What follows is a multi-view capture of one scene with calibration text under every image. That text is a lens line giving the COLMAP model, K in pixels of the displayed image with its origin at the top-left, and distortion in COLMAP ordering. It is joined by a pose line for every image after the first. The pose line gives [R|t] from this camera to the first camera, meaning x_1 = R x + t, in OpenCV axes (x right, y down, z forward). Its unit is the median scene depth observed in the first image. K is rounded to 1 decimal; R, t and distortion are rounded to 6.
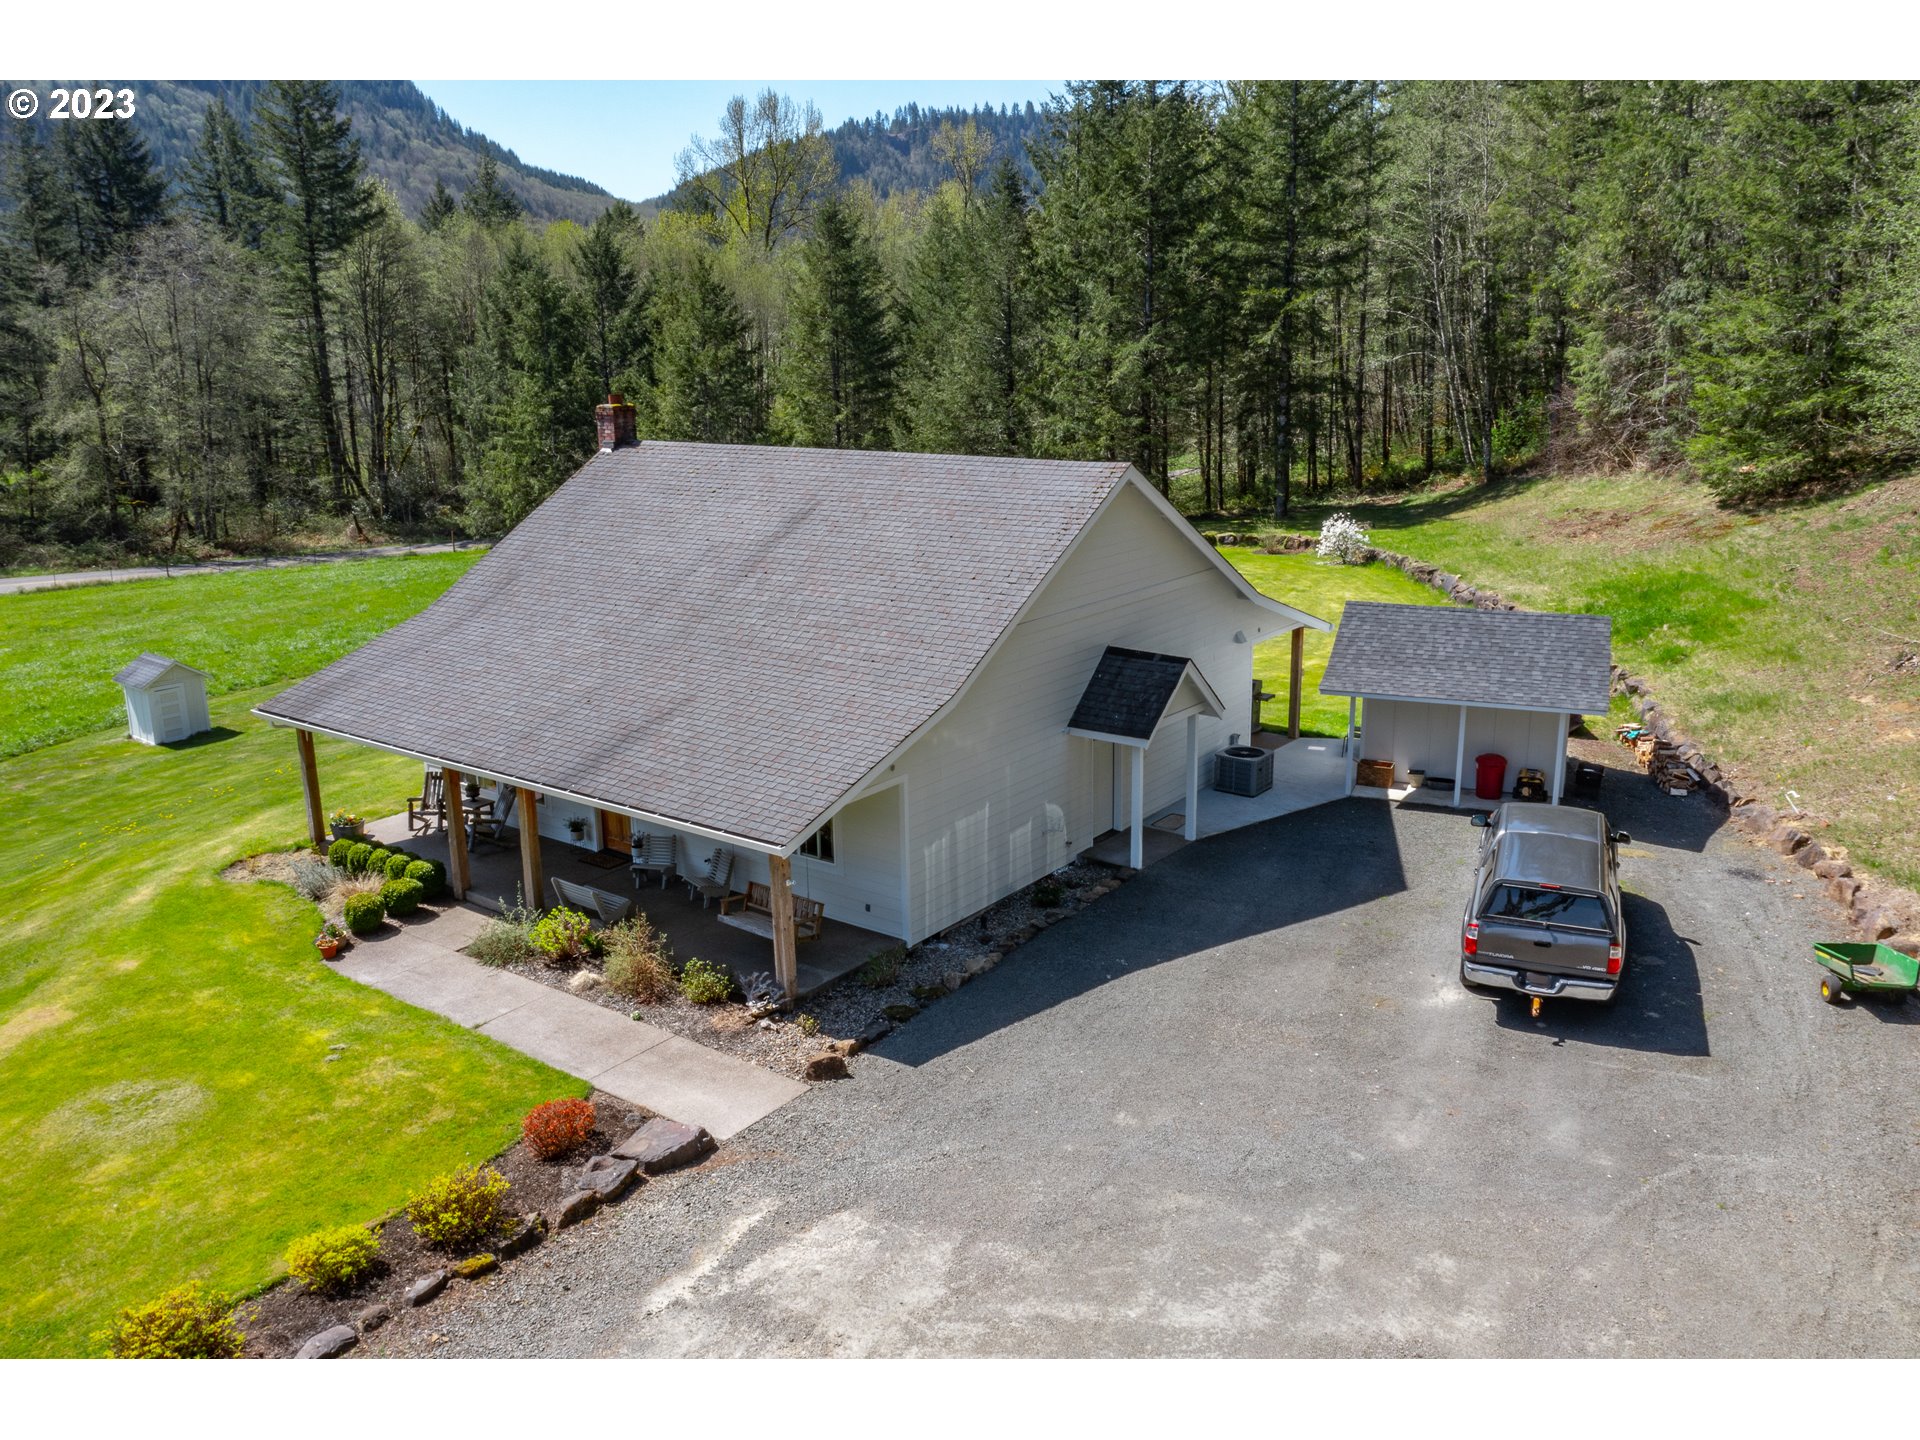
lens RADIAL K [[1515.7, 0, 936.5], [0, 1515.7, 726.1], [0, 0, 1]] dist [-0.015711, 0.007061]
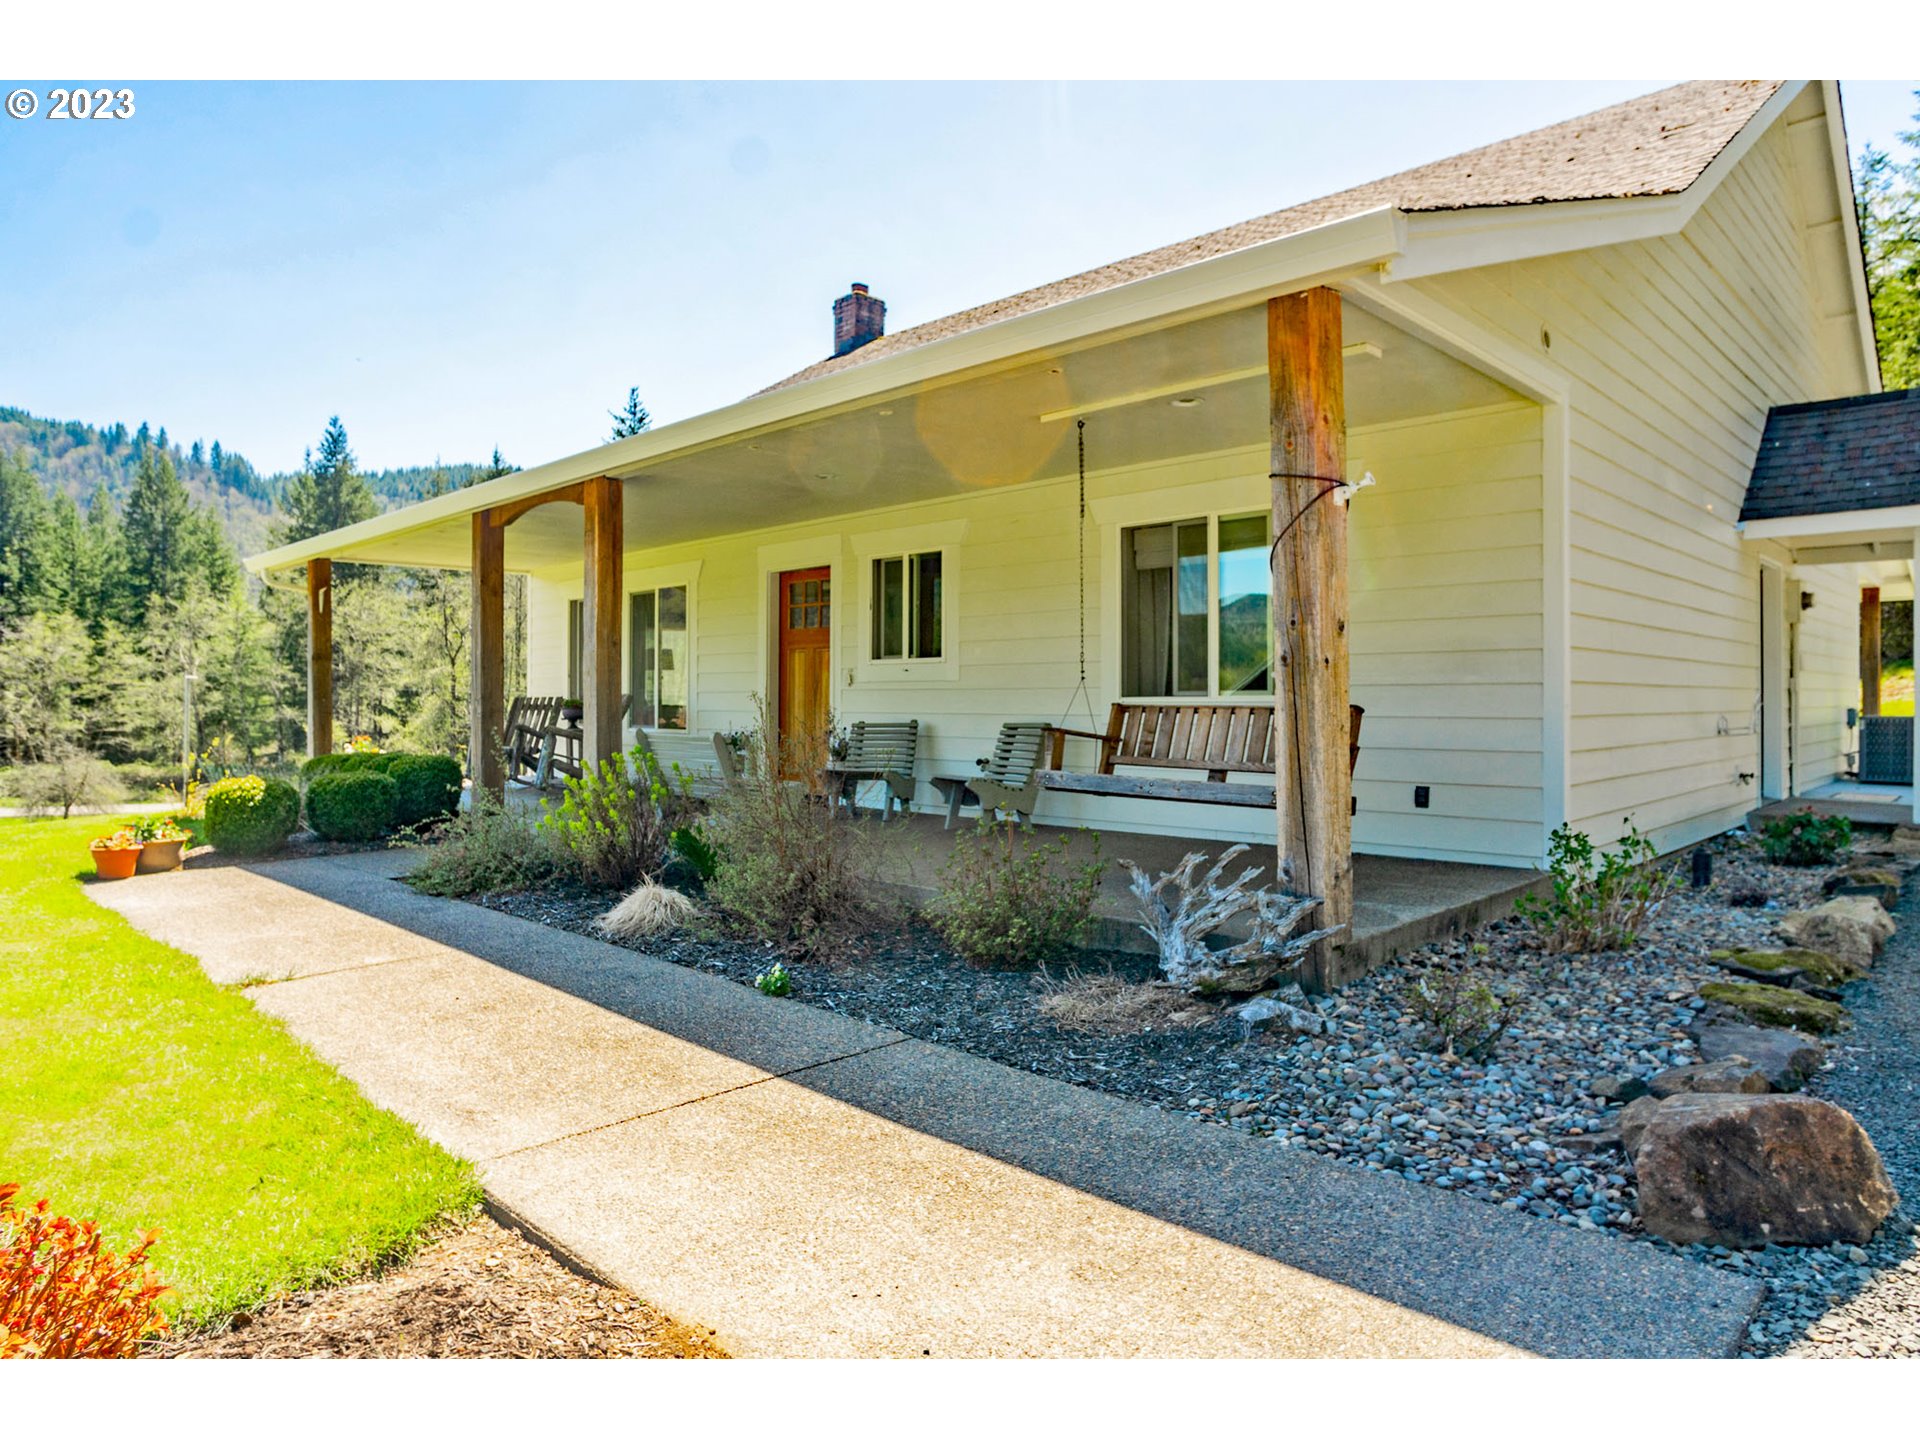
lens RADIAL K [[1181.2, 0, 960.0], [0, 1181.2, 720.0], [0, 0, 1]] dist [-0.072434, 0.056322]
pose [[0.992511, 0.018569, -0.120738, -0.111472], [-0.046700, 0.970979, -0.234559, 0.156849], [0.112878, 0.238441, 0.964575, 0.630304]]
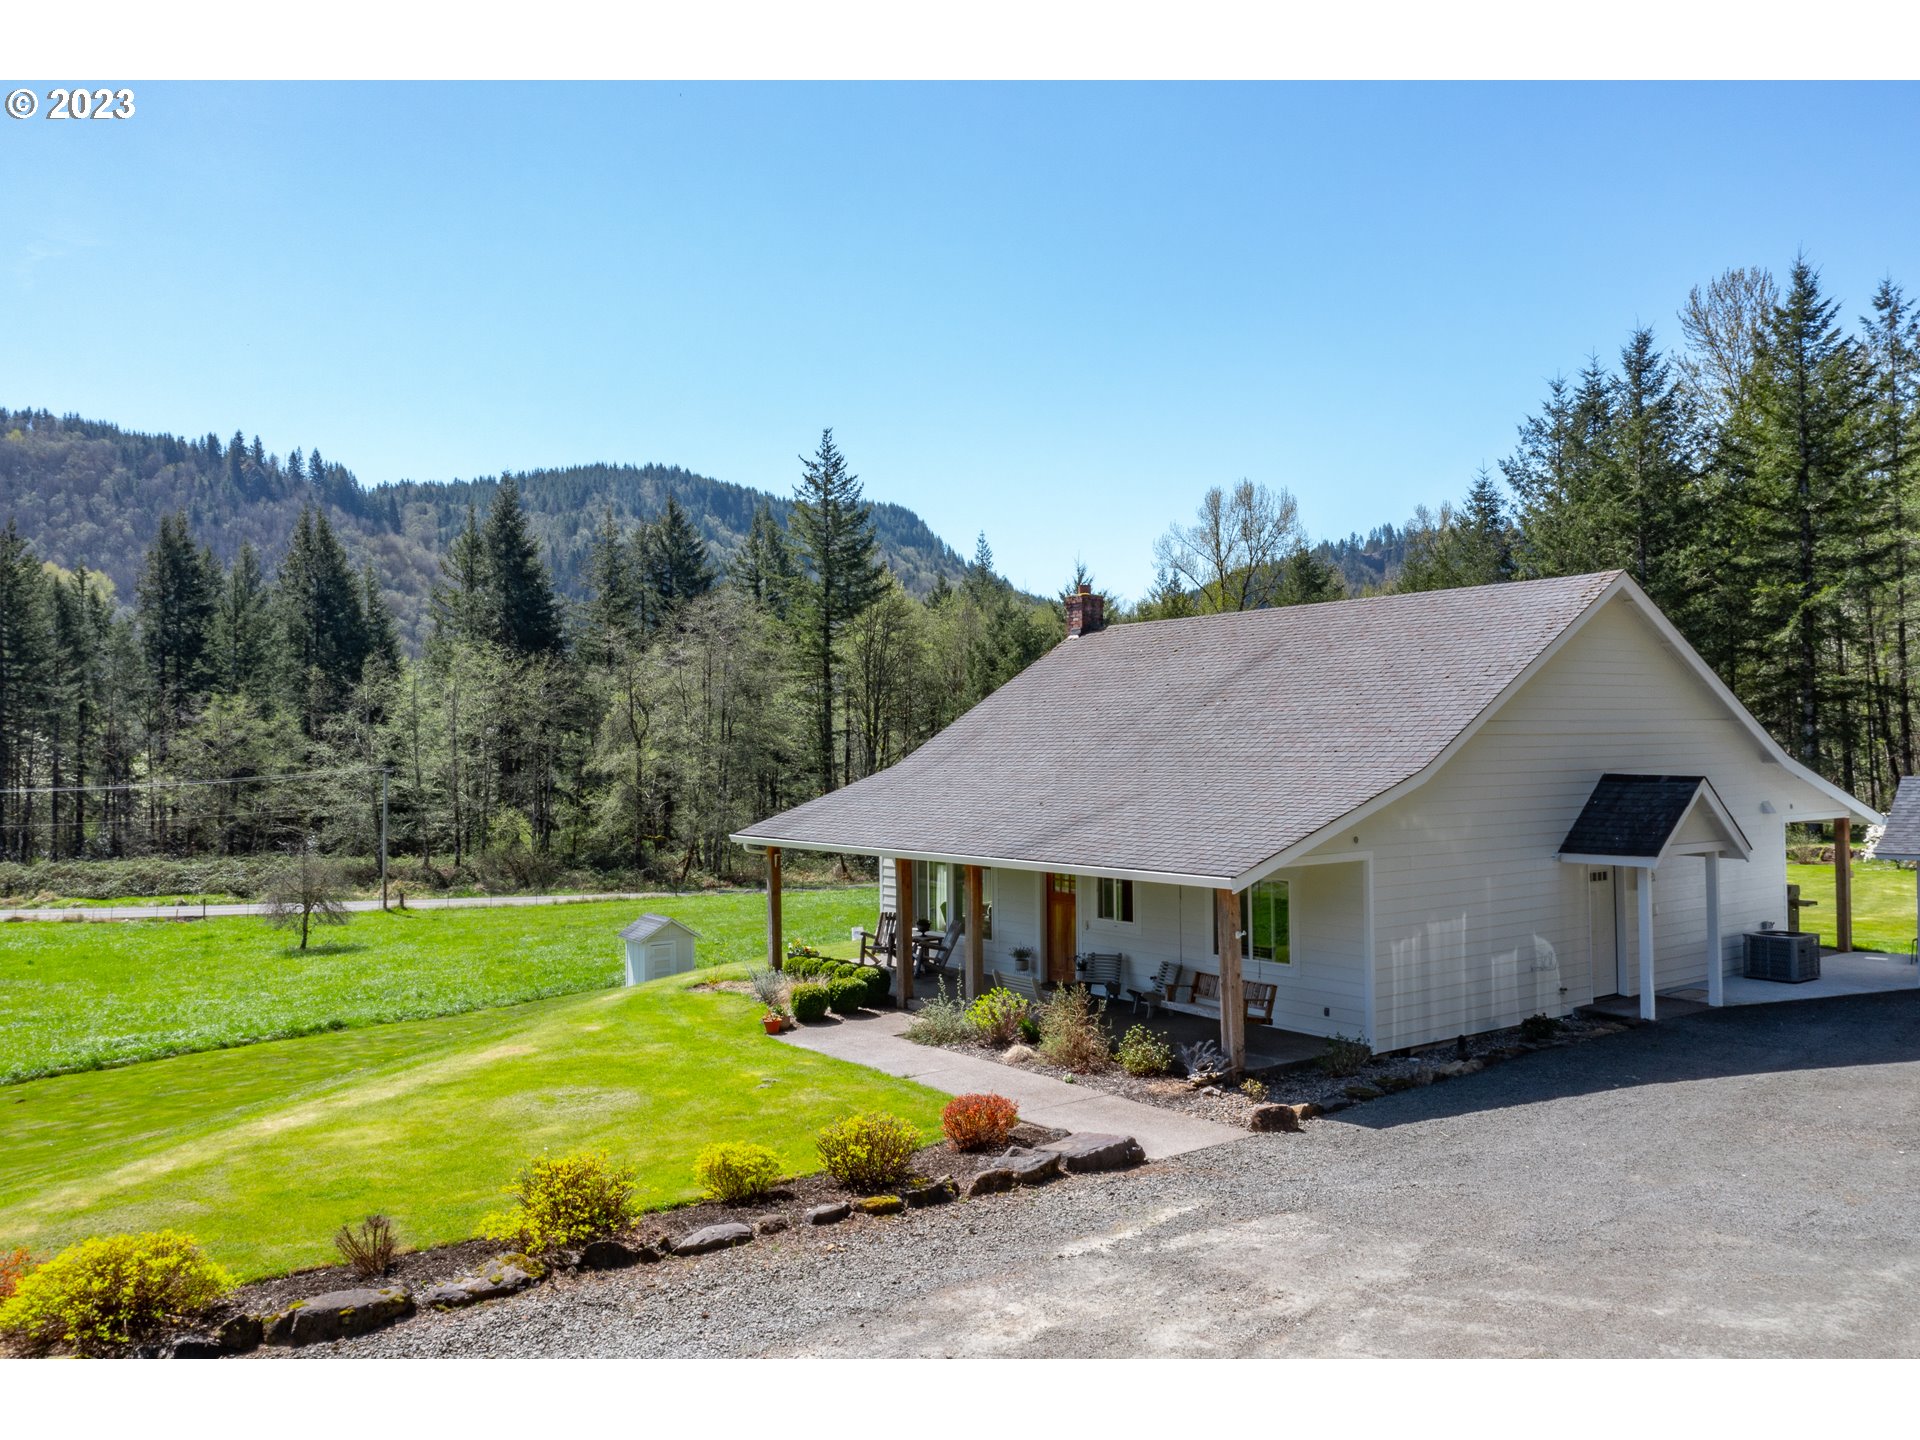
lens RADIAL K [[1515.7, 0, 936.5], [0, 1515.7, 726.1], [0, 0, 1]] dist [-0.015711, 0.007061]
pose [[0.953969, -0.000996, -0.299903, 0.003409], [-0.078454, 0.964343, -0.252760, 0.181364], [0.289462, 0.264654, 0.919875, 0.048066]]
